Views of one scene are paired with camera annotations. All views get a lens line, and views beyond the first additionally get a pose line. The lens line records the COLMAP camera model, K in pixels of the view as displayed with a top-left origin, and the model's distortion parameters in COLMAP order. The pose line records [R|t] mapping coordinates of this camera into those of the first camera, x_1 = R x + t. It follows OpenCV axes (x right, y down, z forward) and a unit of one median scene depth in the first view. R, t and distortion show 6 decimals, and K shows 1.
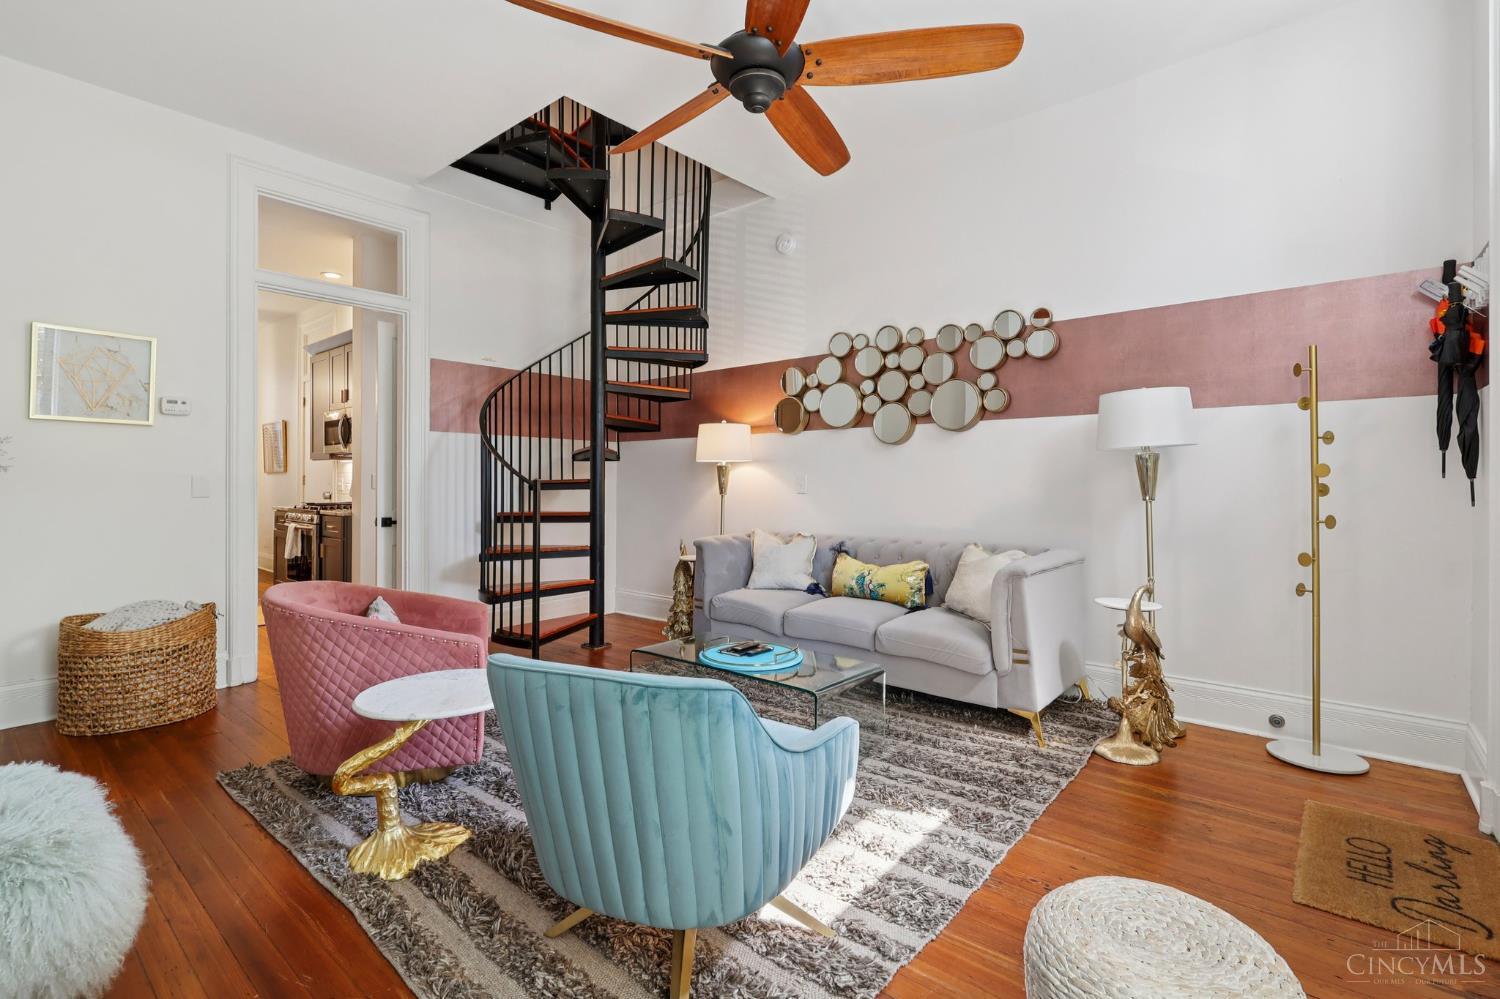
lens RADIAL K [[696.5, 0, 746.7], [0, 696.5, 487.9], [0, 0, 1]] dist [-0.001226, -0.000401]
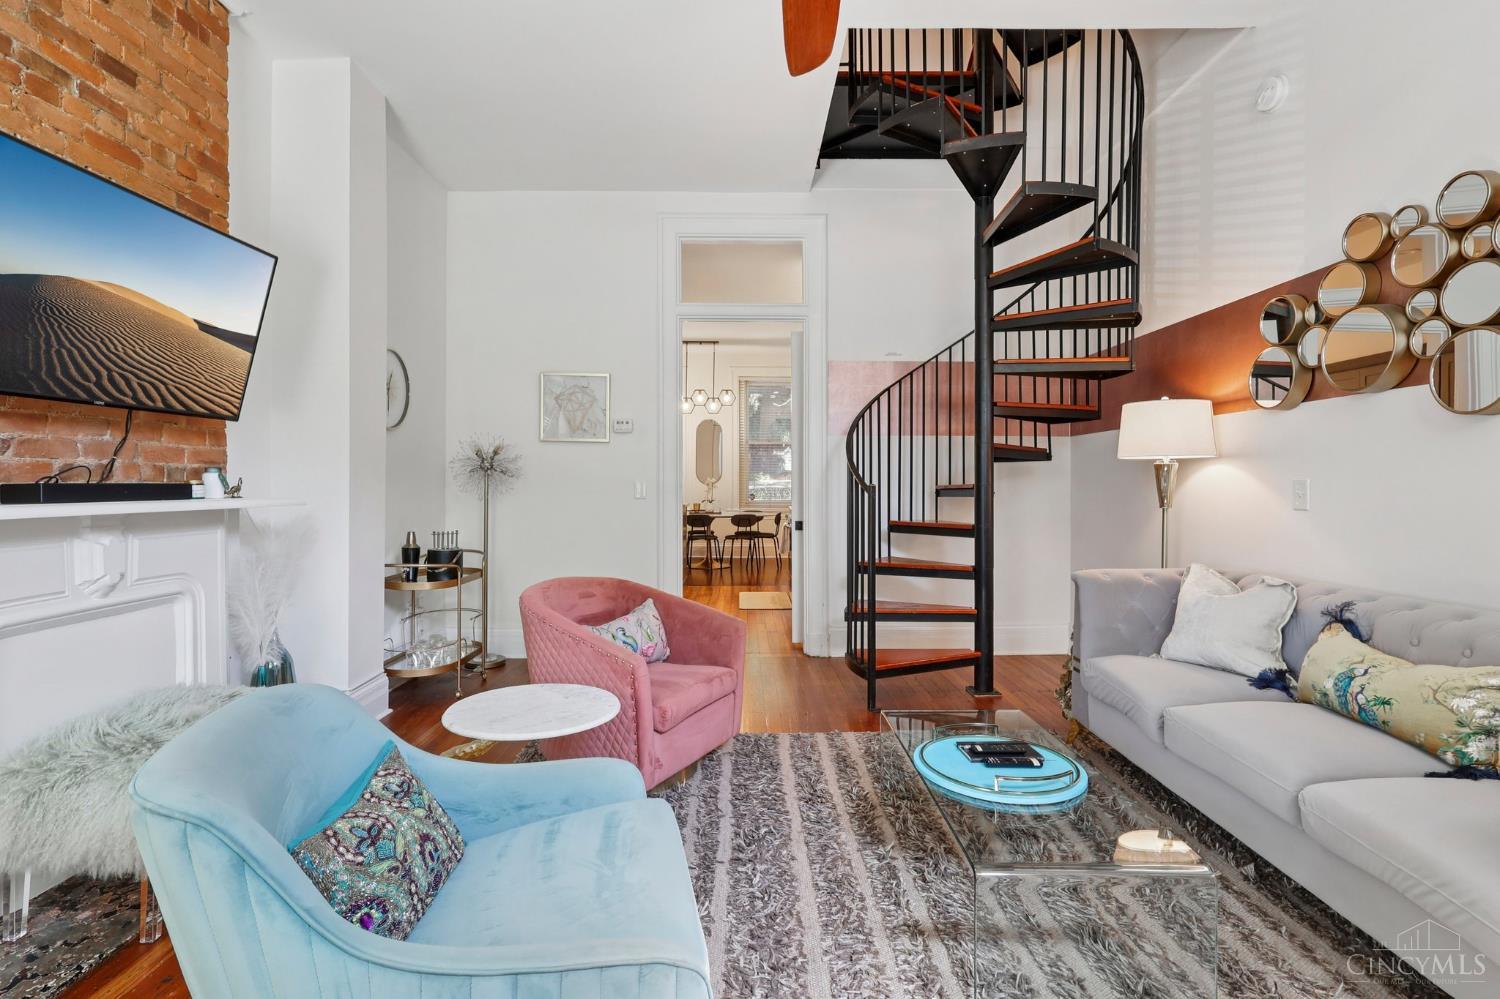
lens RADIAL K [[696.5, 0, 746.7], [0, 696.5, 487.9], [0, 0, 1]] dist [-0.001226, -0.000401]
pose [[0.659856, 0.005762, -0.751370, 0.231193], [-0.008468, 0.999964, 0.000232, -0.007013], [0.751345, 0.006210, 0.659881, 0.291928]]
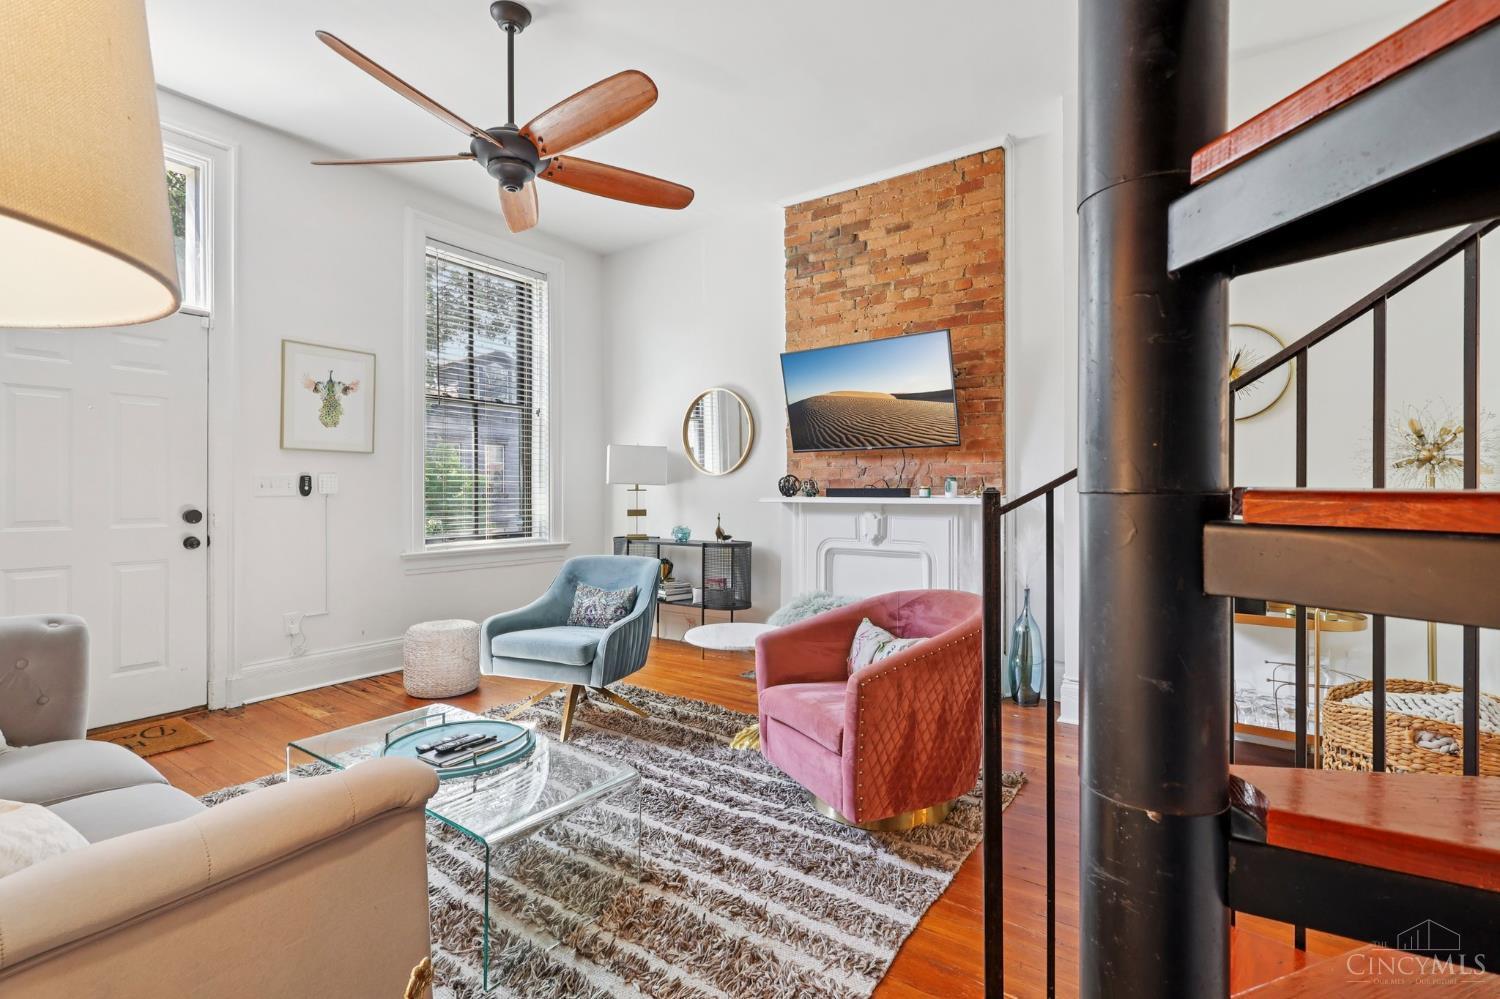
lens RADIAL K [[696.5, 0, 746.7], [0, 696.5, 487.9], [0, 0, 1]] dist [-0.001226, -0.000401]
pose [[-0.993646, 0.005946, -0.112396, -0.168655], [0.005504, 0.999976, 0.004249, -0.012298], [0.112419, 0.003604, -0.993654, 1.266962]]
